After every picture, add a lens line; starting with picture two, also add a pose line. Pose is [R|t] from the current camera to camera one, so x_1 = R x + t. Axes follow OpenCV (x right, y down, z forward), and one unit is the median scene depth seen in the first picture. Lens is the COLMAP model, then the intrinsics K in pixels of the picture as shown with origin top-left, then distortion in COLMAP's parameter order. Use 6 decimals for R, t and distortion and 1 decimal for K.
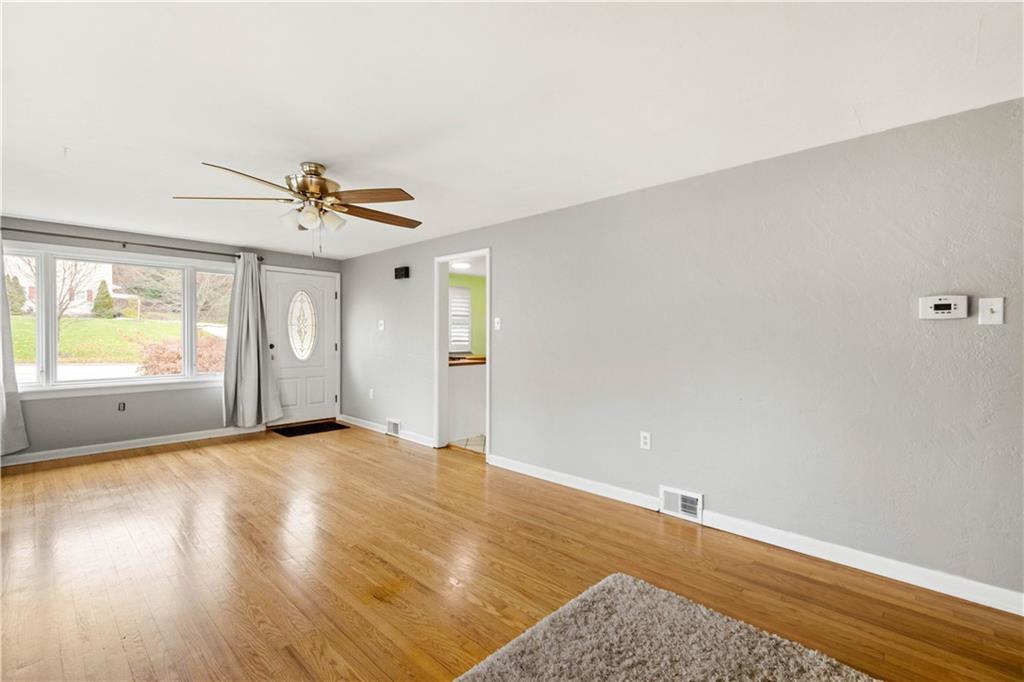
lens RADIAL K [[453.6, 0, 517.6], [0, 453.6, 336.0], [0, 0, 1]] dist [0.003566, 0.000541]
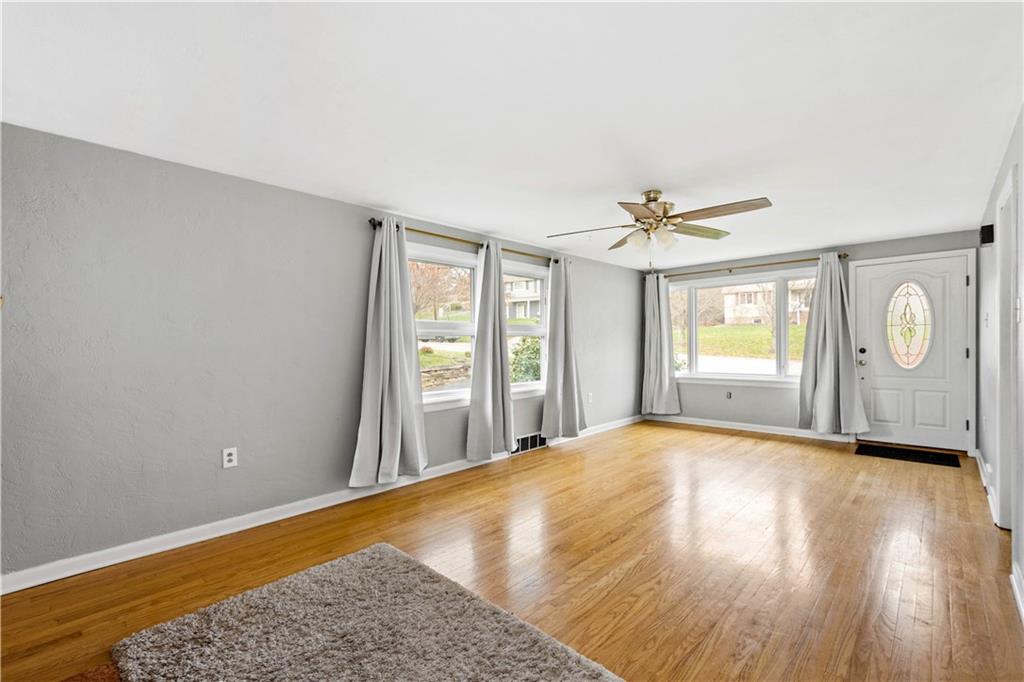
lens RADIAL K [[453.6, 0, 517.7], [0, 453.6, 342.6], [0, 0, 1]] dist [0.003566, 0.000541]
pose [[-0.005668, -0.004464, -0.999974, 0.400714], [0.013055, 0.999904, -0.004538, 0.002418], [0.999899, -0.013081, -0.005609, 0.371005]]
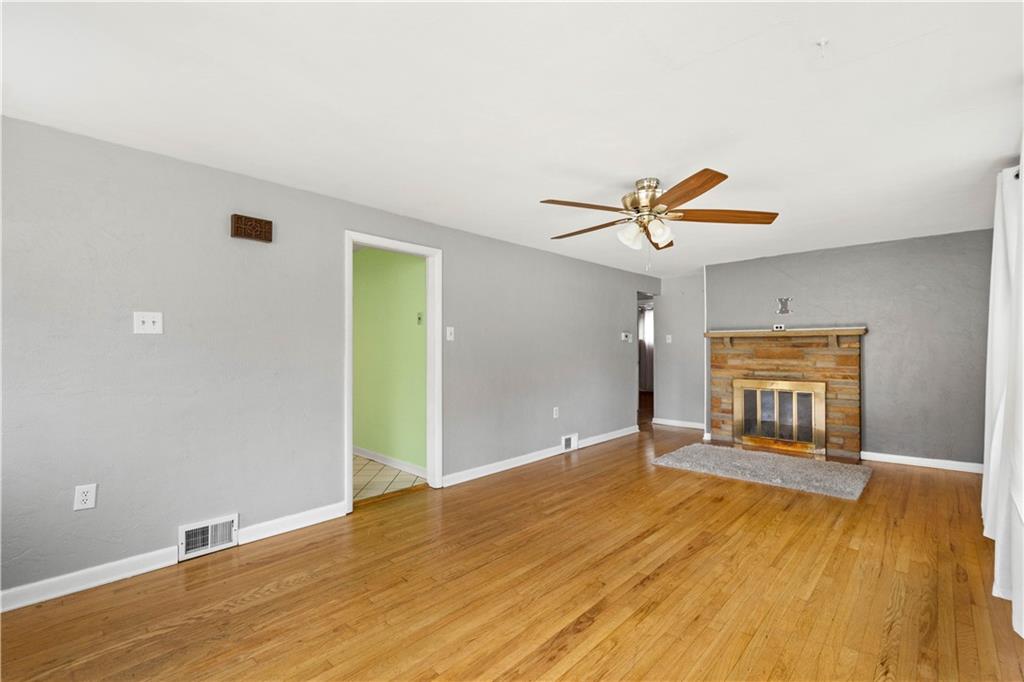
lens RADIAL K [[453.6, 0, 519.8], [0, 453.6, 345.6], [0, 0, 1]] dist [0.003566, 0.000541]
pose [[-0.004725, -0.015759, 0.999865, -0.847780], [-0.013938, 0.999780, 0.015692, -0.017927], [-0.999892, -0.013862, -0.004944, 0.738659]]
